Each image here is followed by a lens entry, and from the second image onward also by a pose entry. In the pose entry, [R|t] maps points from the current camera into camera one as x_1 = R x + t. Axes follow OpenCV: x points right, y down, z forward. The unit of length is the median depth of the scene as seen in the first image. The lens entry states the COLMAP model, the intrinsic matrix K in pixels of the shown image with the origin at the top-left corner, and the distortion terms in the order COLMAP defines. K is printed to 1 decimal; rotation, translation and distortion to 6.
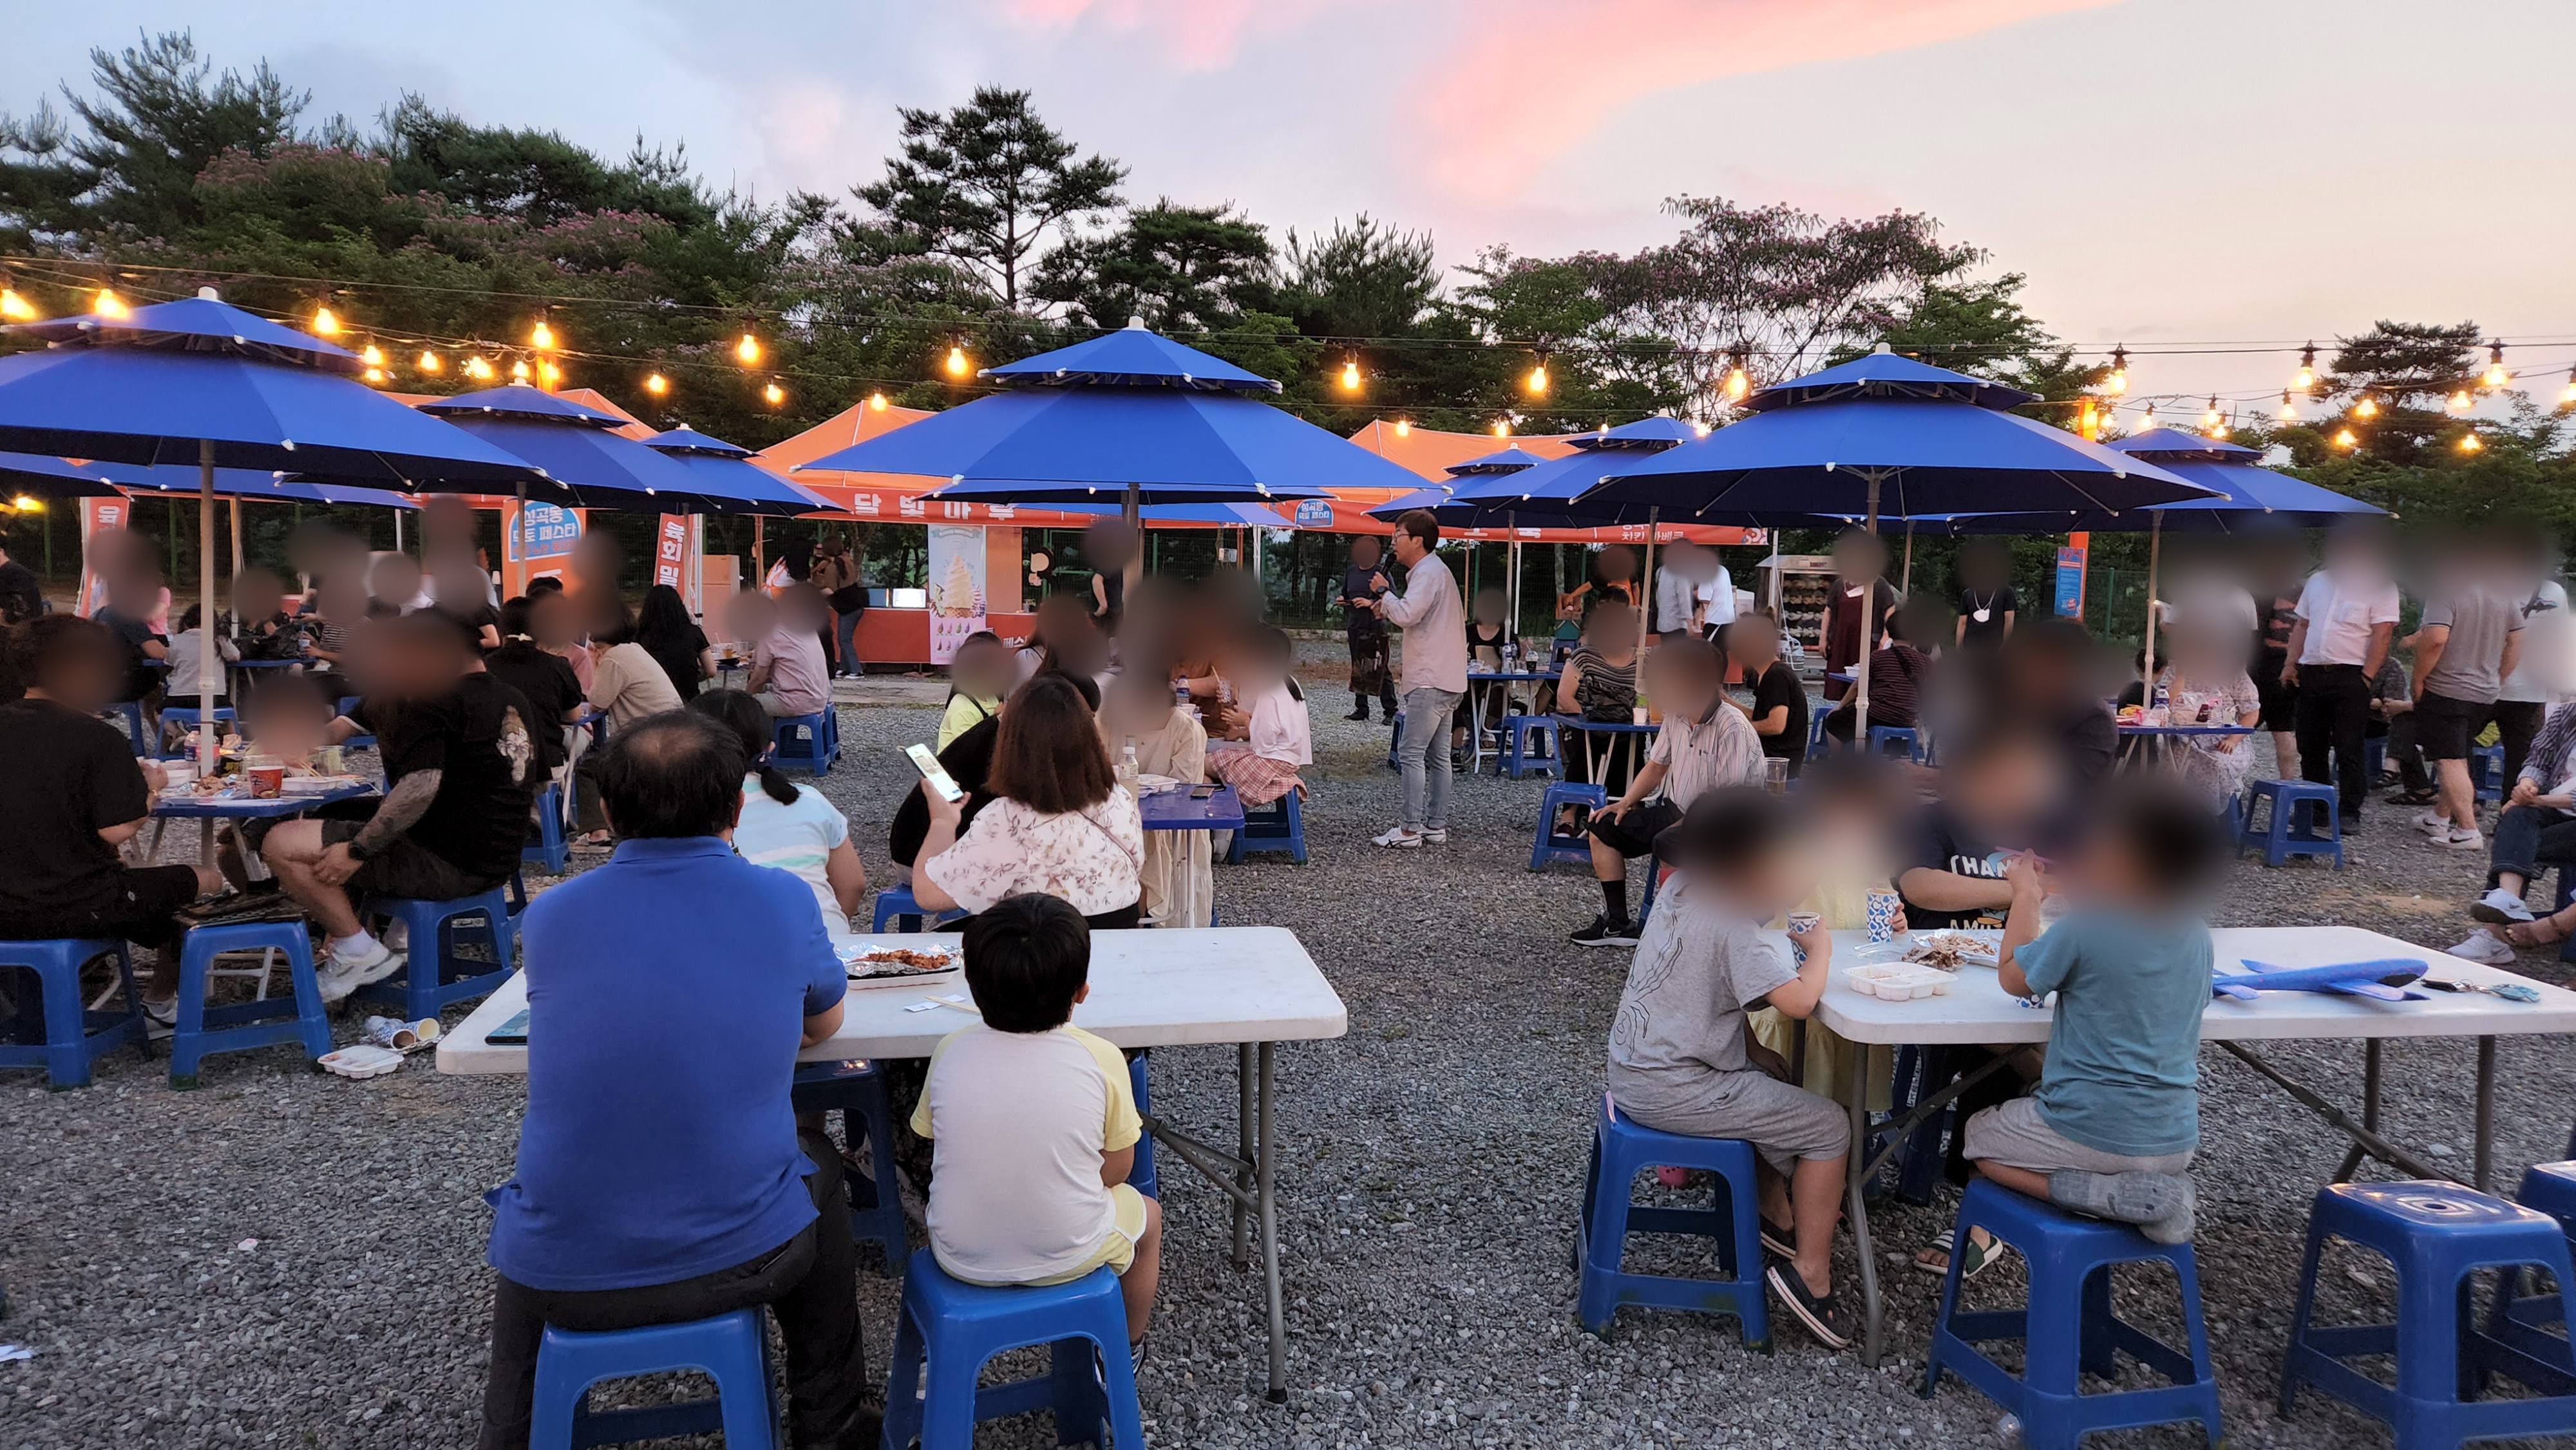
lens RADIAL K [[1705.8, 0, 1364.6], [0, 1705.8, 751.5], [0, 0, 1]] dist [0.067159, -0.068558]
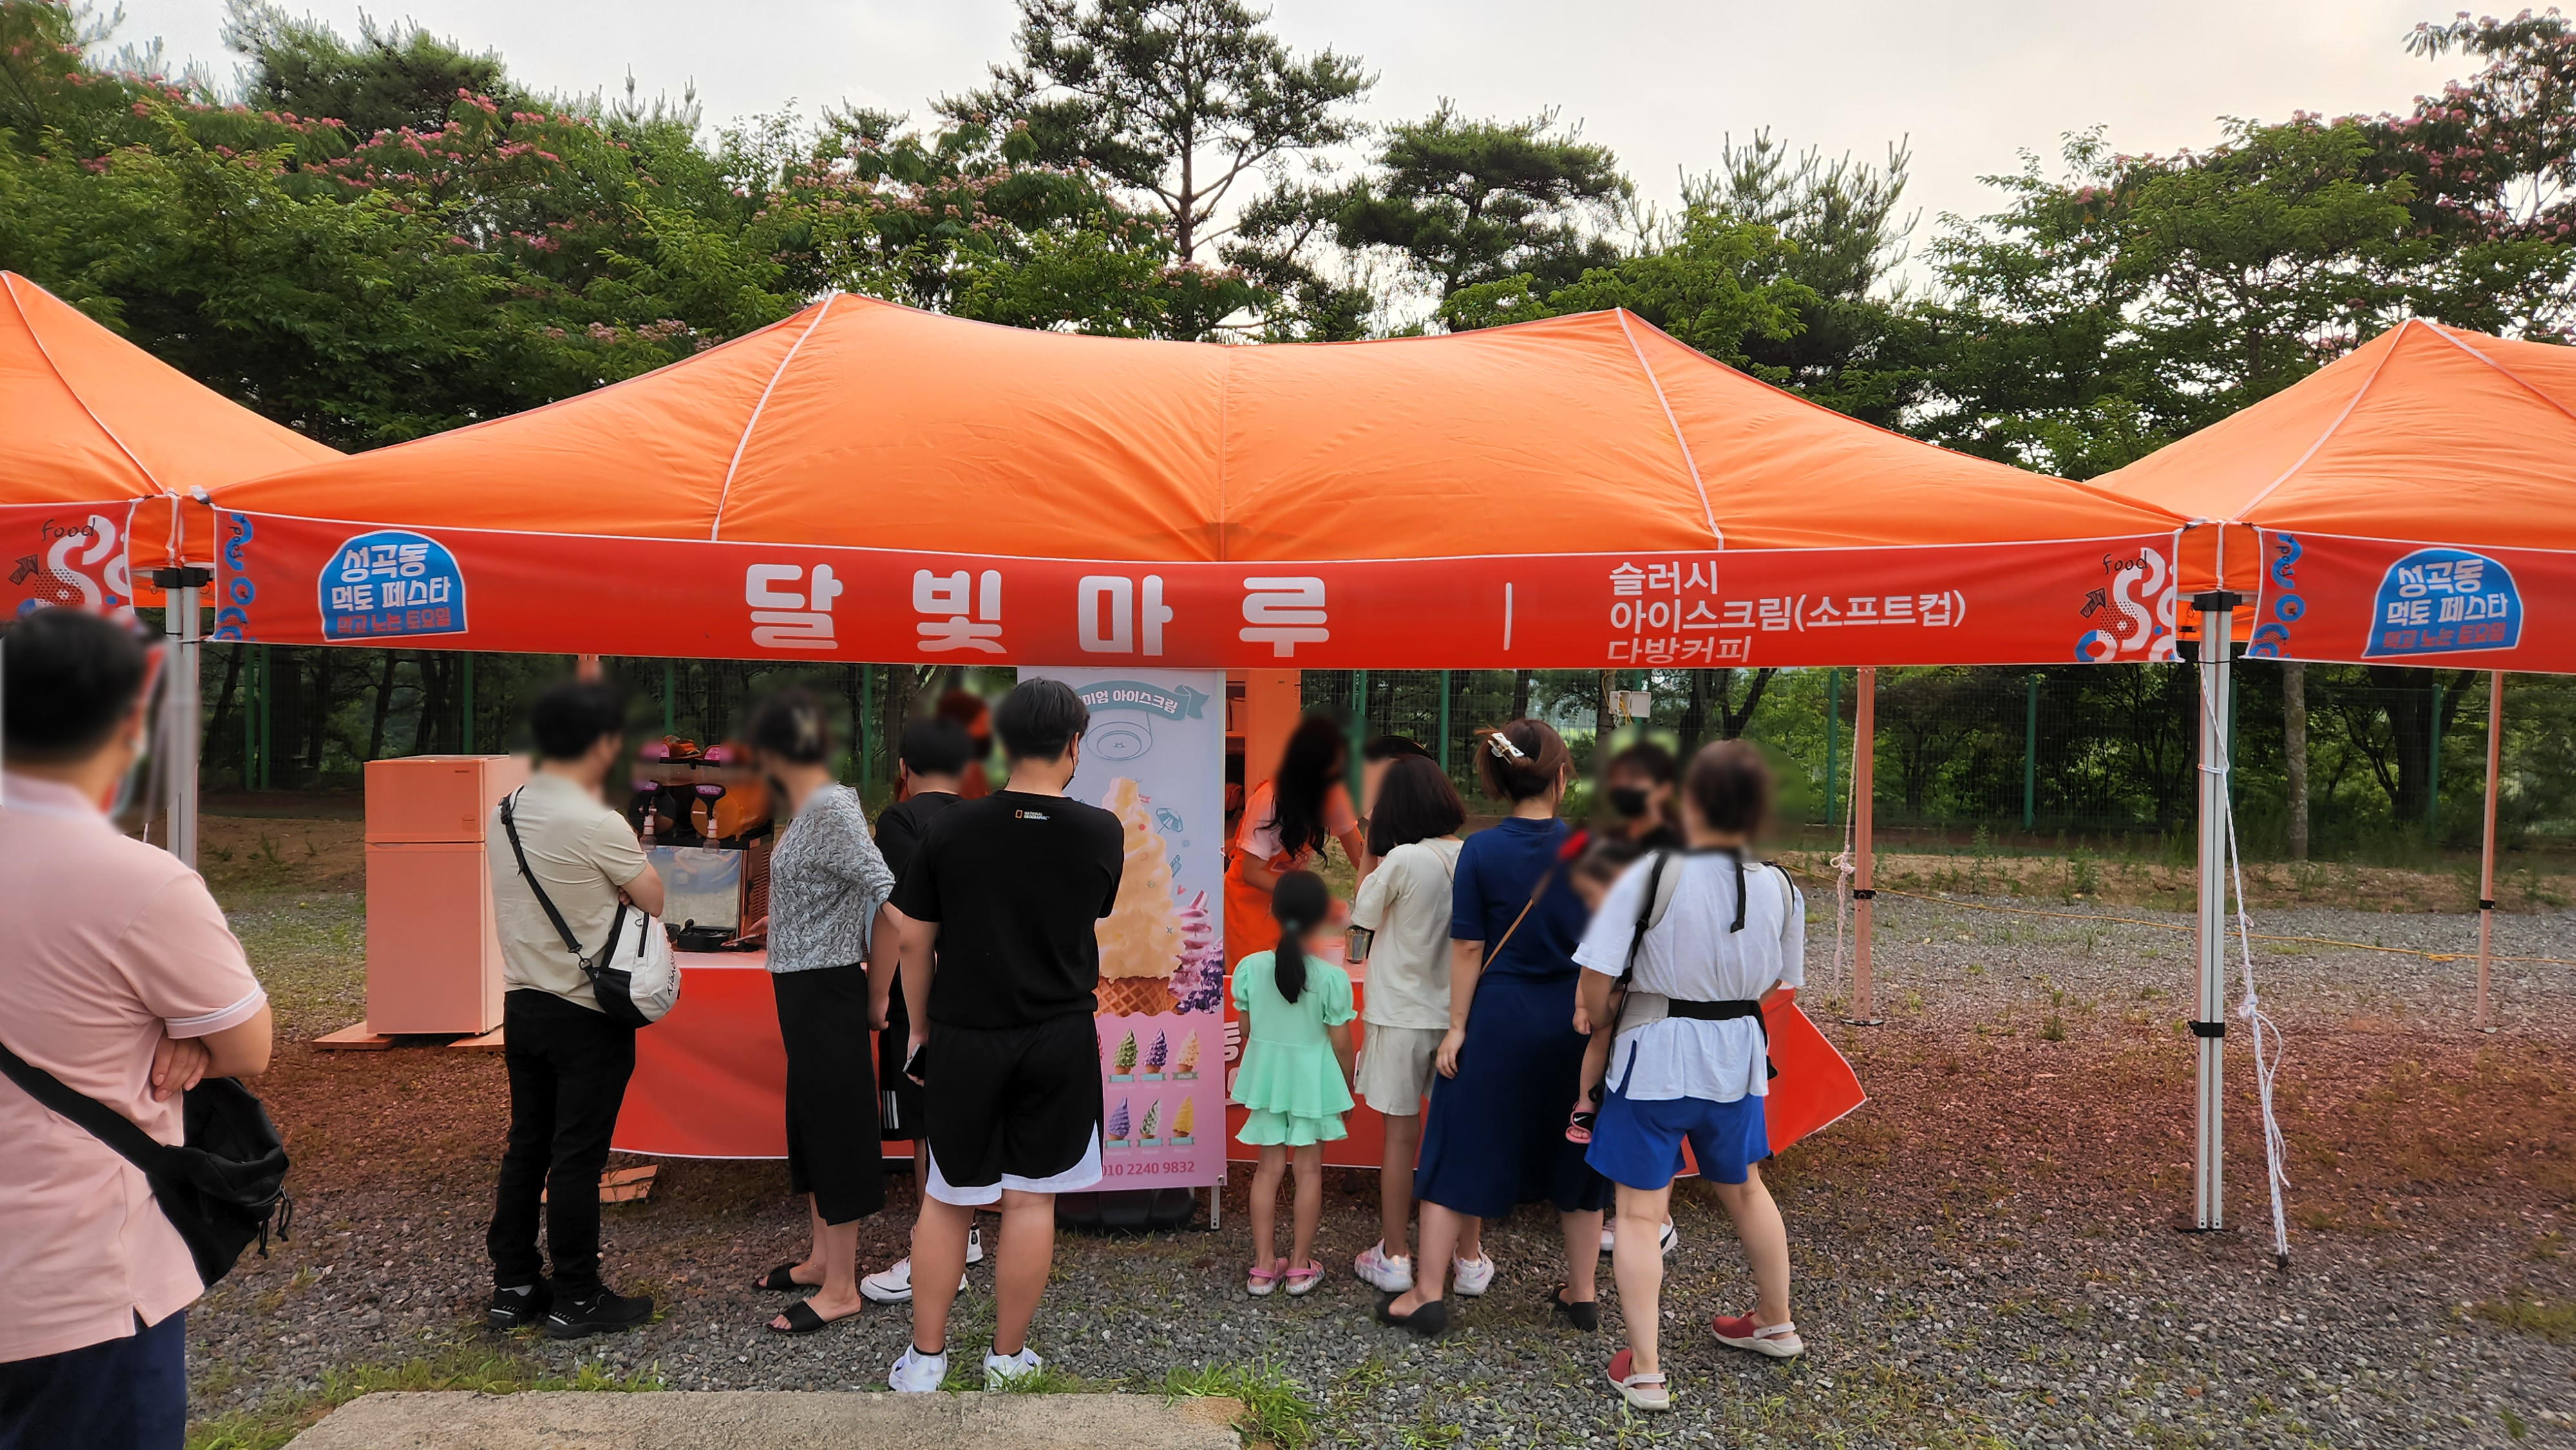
lens RADIAL K [[1819.9, 0, 1288.0], [0, 1819.9, 725.0], [0, 0, 1]] dist [-0.004117, -0.000727]
pose [[0.992655, -0.010700, -0.120504, -0.096019], [0.000177, 0.996209, -0.086995, -0.053754], [0.120978, 0.086334, 0.988894, 0.387609]]
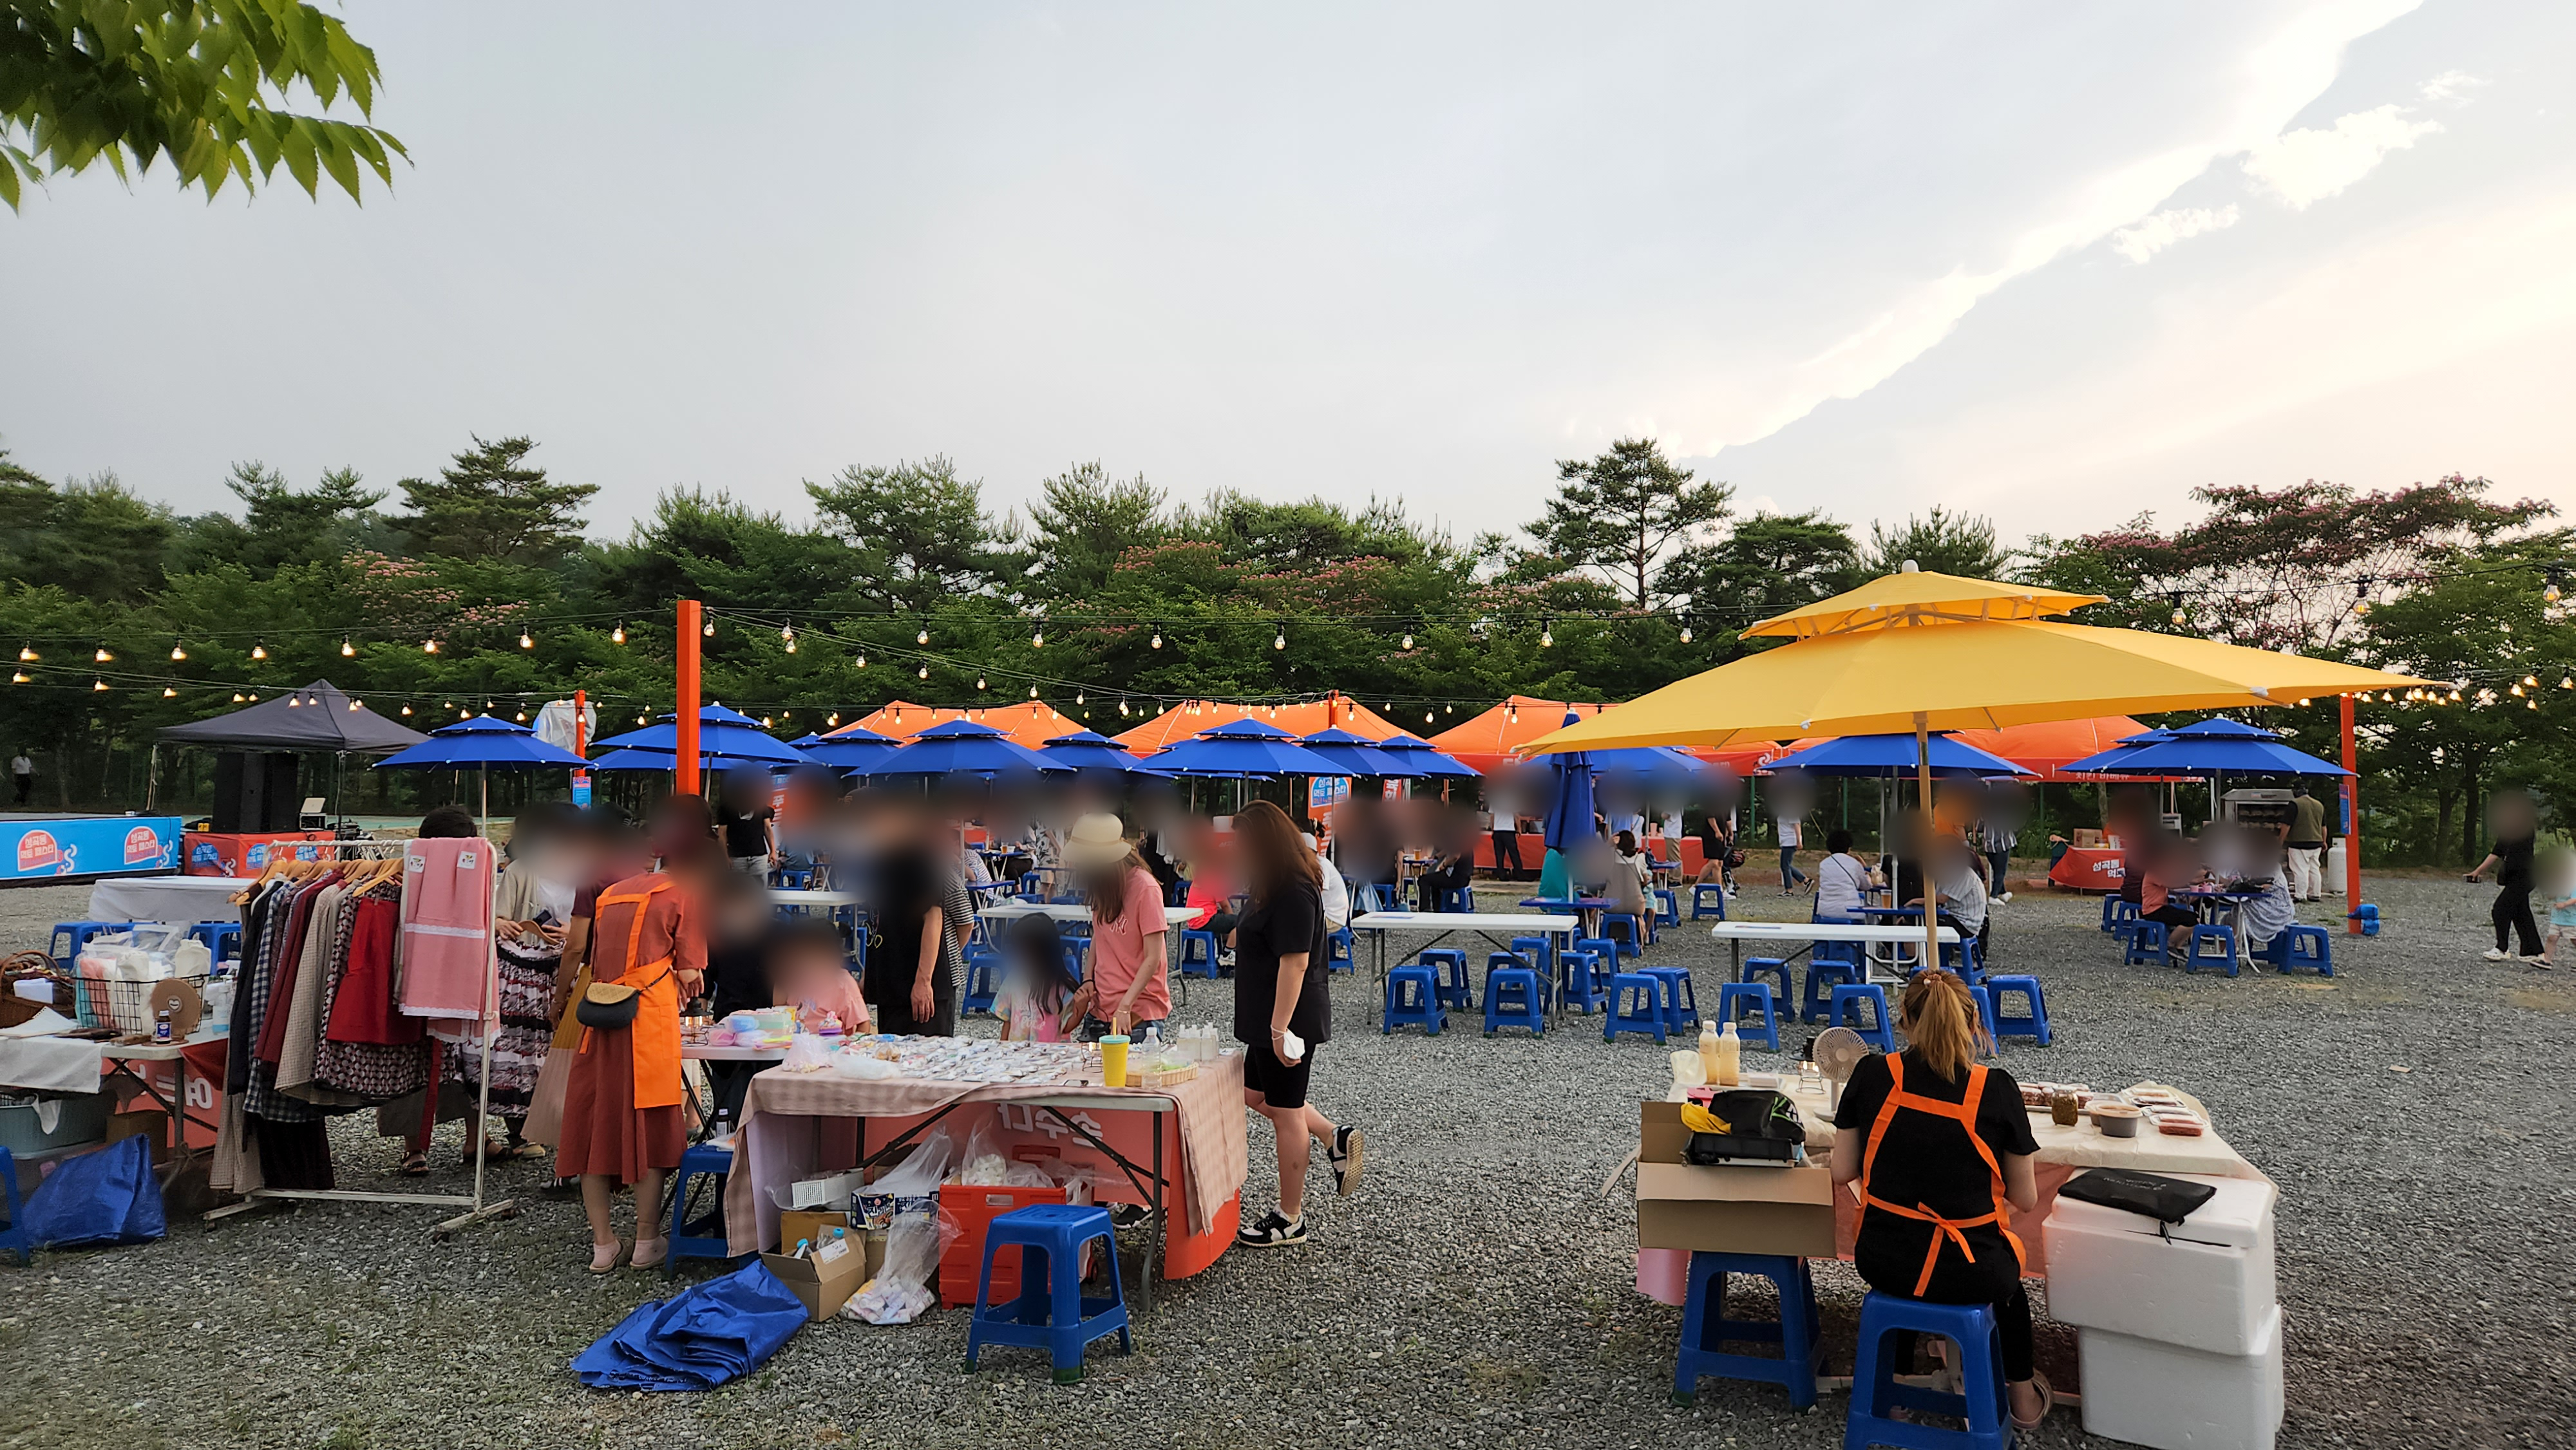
lens RADIAL K [[1732.7, 0, 1351.2], [0, 1732.7, 699.8], [0, 0, 1]] dist [0.006311, -0.003303]
pose [[0.924208, -0.033083, -0.380454, 0.080695], [-0.028601, 0.987446, -0.155344, 0.015358], [0.380817, 0.154451, 0.911659, -0.232000]]
